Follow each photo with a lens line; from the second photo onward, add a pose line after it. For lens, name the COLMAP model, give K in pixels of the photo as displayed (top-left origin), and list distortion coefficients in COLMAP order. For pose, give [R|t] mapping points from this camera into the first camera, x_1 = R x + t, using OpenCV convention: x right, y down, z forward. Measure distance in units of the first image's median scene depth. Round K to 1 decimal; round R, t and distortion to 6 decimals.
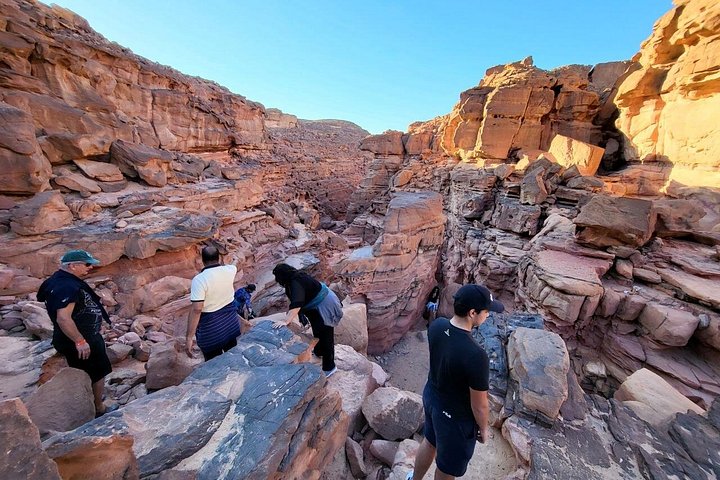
lens RADIAL K [[314.5, 0, 360.2], [0, 314.5, 239.4], [0, 0, 1]] dist [0.000914, 0.000004]
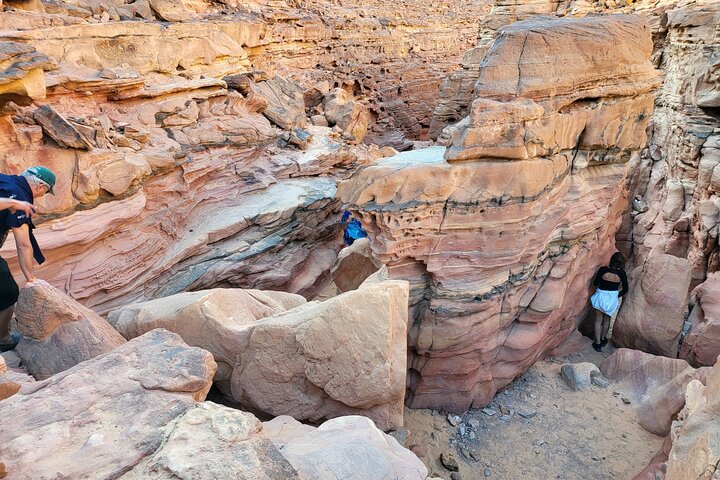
lens RADIAL K [[535.8, 0, 359.2], [0, 535.8, 240.7], [0, 0, 1]] dist [0.041277, -0.016640]
pose [[0.978144, 0.034934, -0.204971, 0.062538], [-0.016128, 0.995563, 0.092710, 0.073897], [0.207300, -0.087378, 0.974367, 0.279276]]
